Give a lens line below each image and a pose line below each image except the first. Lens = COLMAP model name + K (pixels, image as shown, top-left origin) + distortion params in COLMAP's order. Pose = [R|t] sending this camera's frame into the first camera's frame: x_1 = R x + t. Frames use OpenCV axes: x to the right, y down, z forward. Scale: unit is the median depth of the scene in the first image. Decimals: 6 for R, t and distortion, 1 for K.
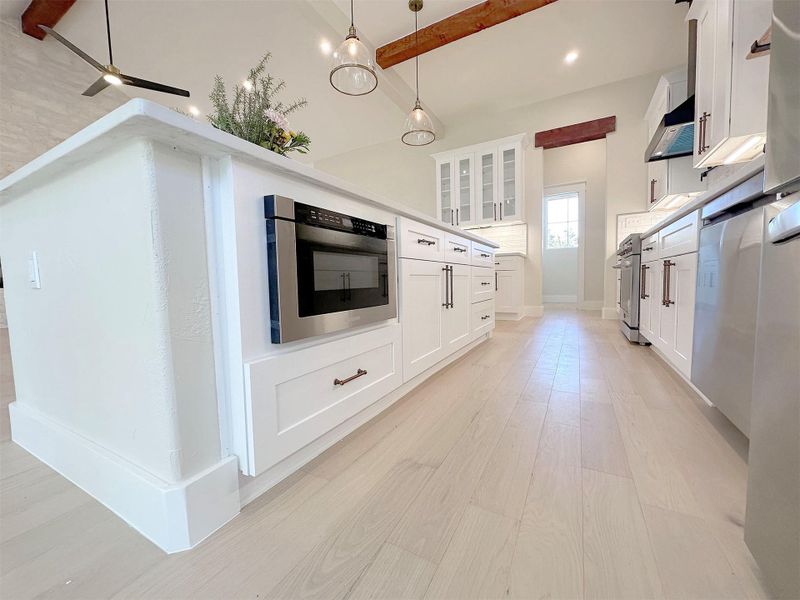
lens RADIAL K [[320.8, 0, 400.0], [0, 320.8, 300.0], [0, 0, 1]] dist [-0.001644, 0.000244]
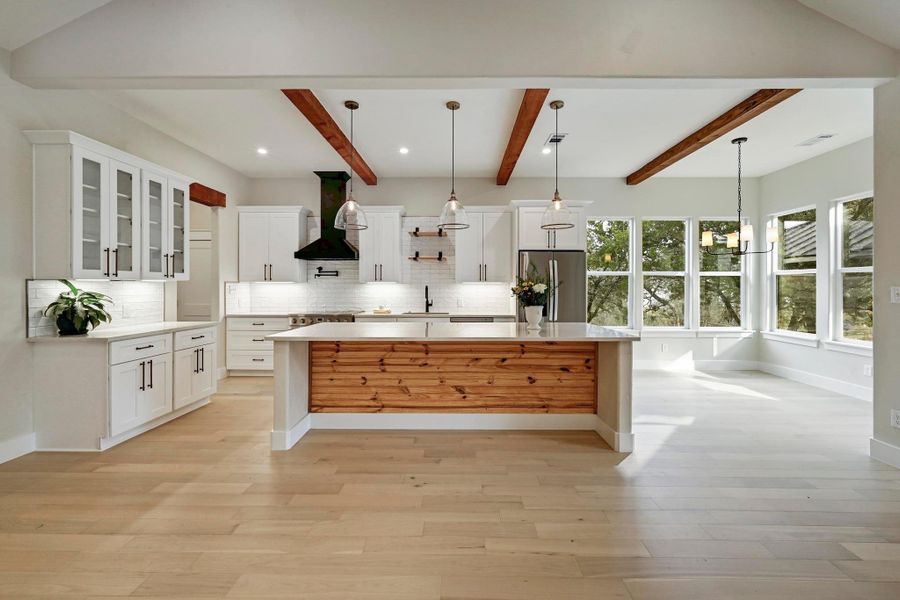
lens RADIAL K [[371.9, 0, 457.5], [0, 371.9, 286.6], [0, 0, 1]] dist [-0.000931, -0.000021]
pose [[-0.482363, 0.023644, 0.875652, -0.743019], [0.069875, 0.997489, 0.011558, -0.190390], [-0.873180, 0.066761, -0.482804, 0.830743]]
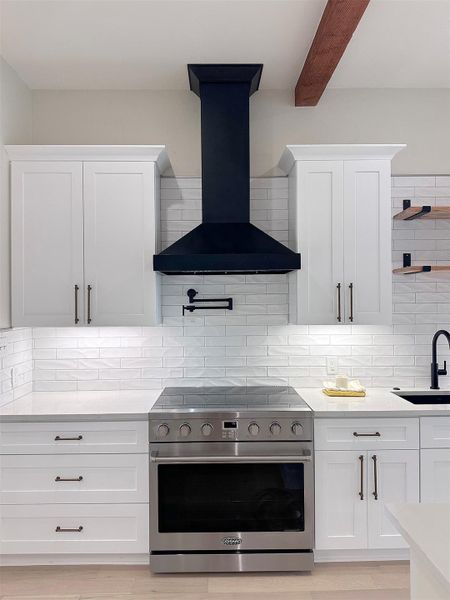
lens RADIAL K [[428.3, 0, 225.0], [0, 428.3, 300.0], [0, 0, 1]] dist [0.006945, 0.001406]
pose [[-0.501287, 0.031155, 0.864720, 0.010630], [0.078538, 0.996865, 0.009613, -0.262050], [-0.861709, 0.072732, -0.502162, 0.907946]]
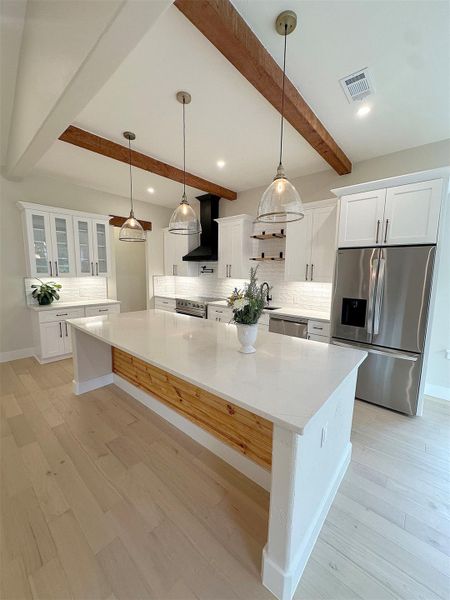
lens RADIAL K [[240.6, 0, 225.0], [0, 240.6, 300.0], [0, 0, 1]] dist [-0.001644, 0.000244]
pose [[0.207583, -0.092367, 0.973847, -0.542519], [0.046826, 0.995329, 0.084424, -0.205244], [-0.977096, 0.028077, 0.210938, 0.277287]]
